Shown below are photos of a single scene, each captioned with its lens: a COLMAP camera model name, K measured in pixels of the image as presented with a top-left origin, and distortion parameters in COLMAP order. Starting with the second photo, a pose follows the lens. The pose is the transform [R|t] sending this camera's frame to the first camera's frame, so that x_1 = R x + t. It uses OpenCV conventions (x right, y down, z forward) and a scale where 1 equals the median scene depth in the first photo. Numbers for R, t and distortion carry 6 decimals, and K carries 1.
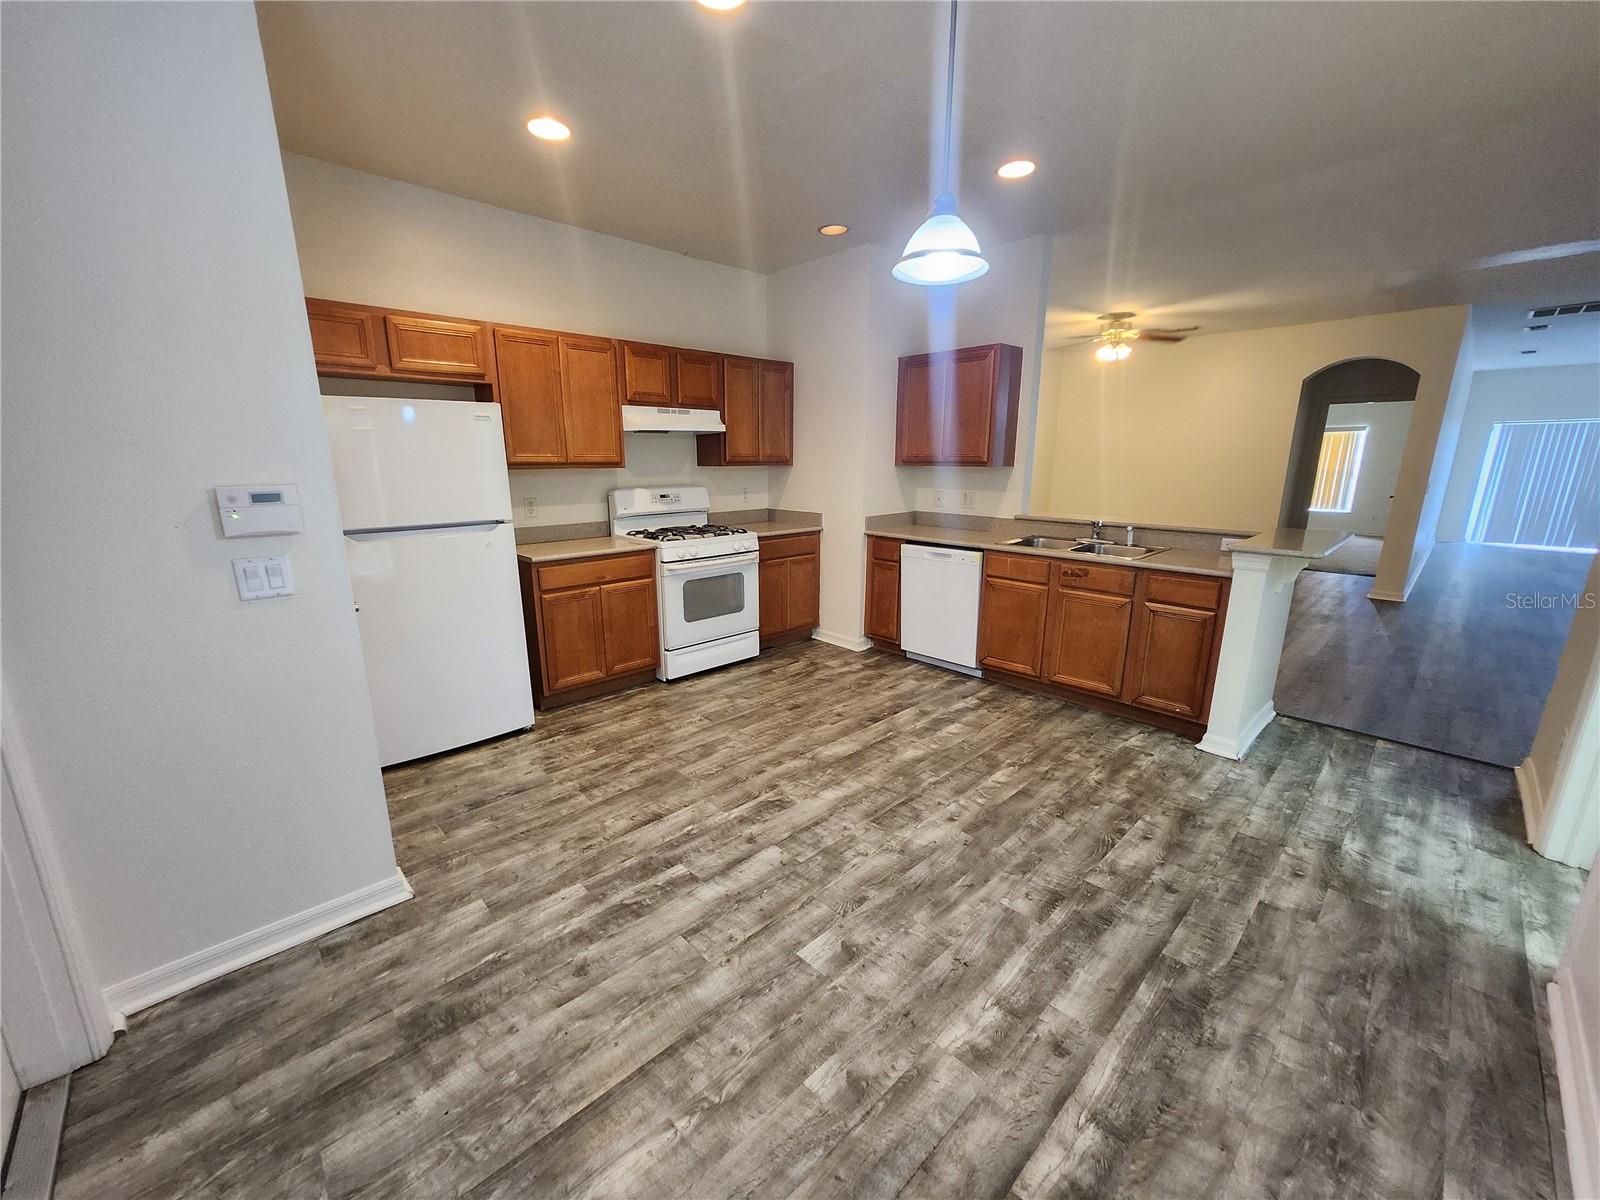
lens RADIAL K [[629.1, 0, 784.8], [0, 629.1, 601.2], [0, 0, 1]] dist [-0.001504, 0.002422]
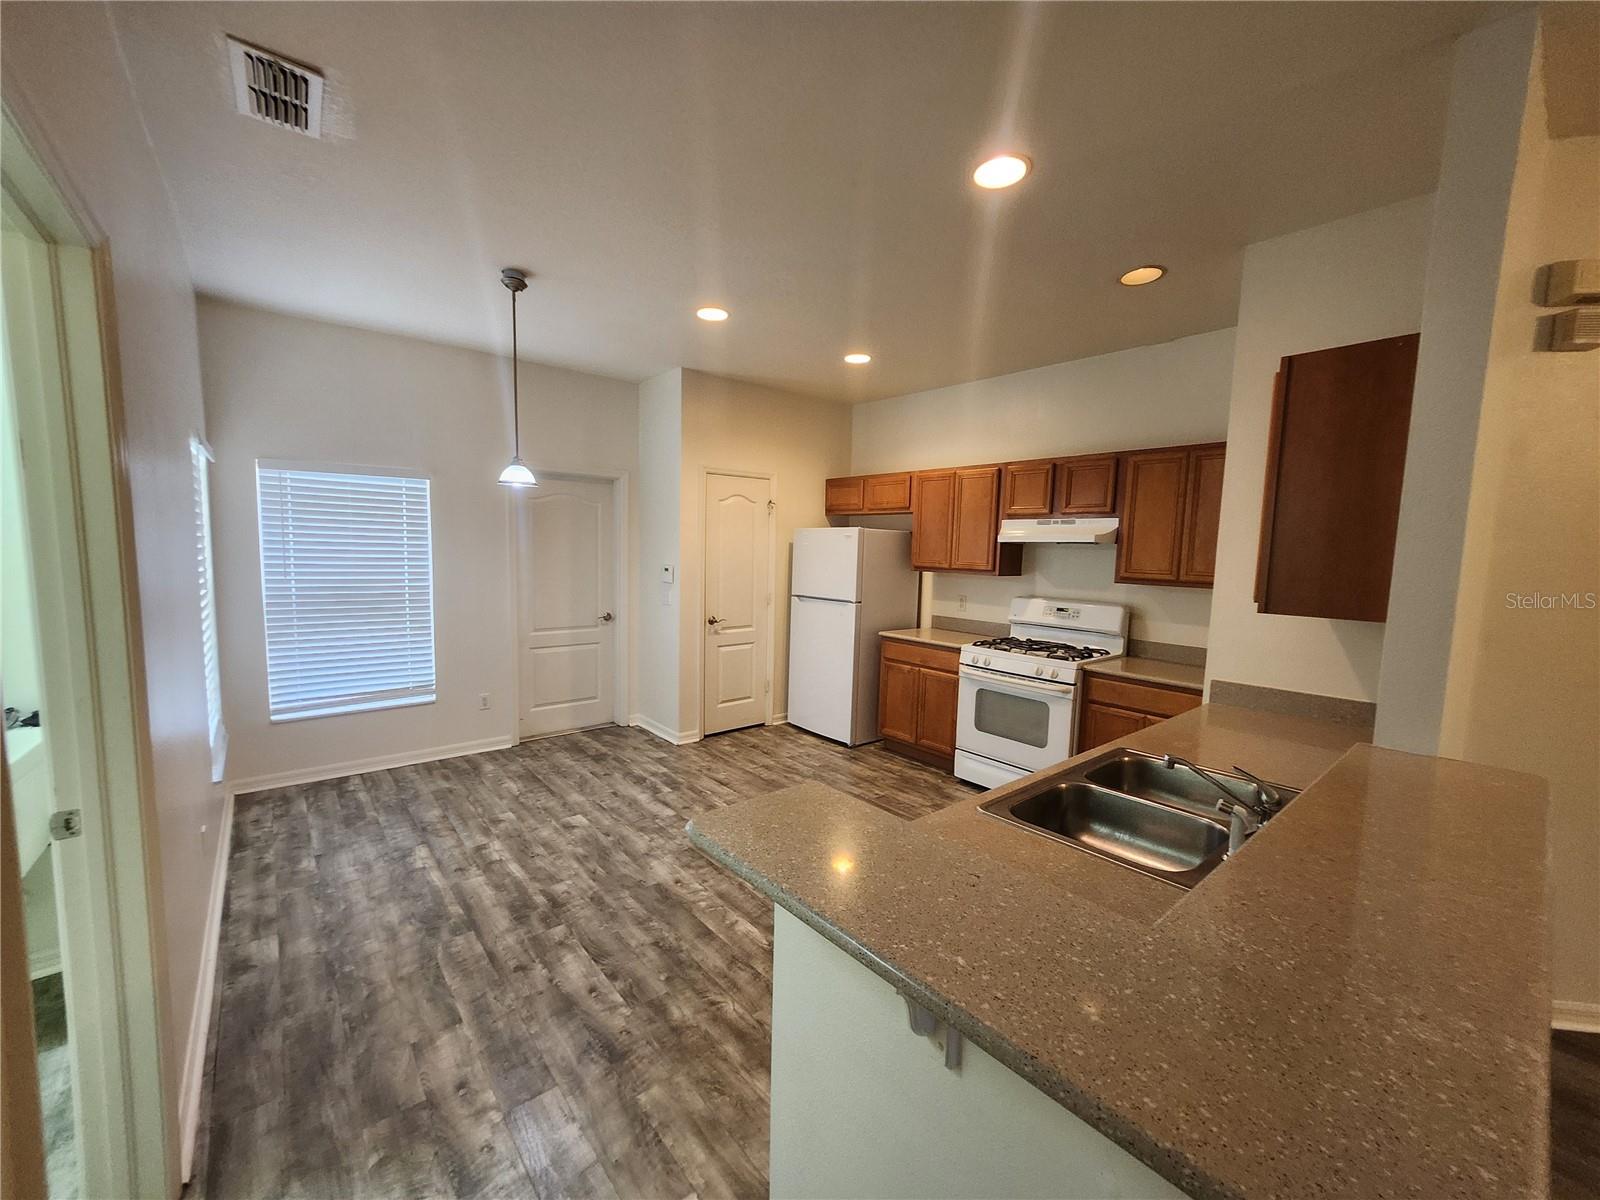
lens RADIAL K [[629.1, 0, 787.7], [0, 629.1, 605.1], [0, 0, 1]] dist [-0.001504, 0.002422]
pose [[-0.053043, 0.093124, -0.994241, 1.636879], [-0.251977, 0.962176, 0.103564, -0.361390], [0.966278, 0.256019, -0.027572, 1.354842]]
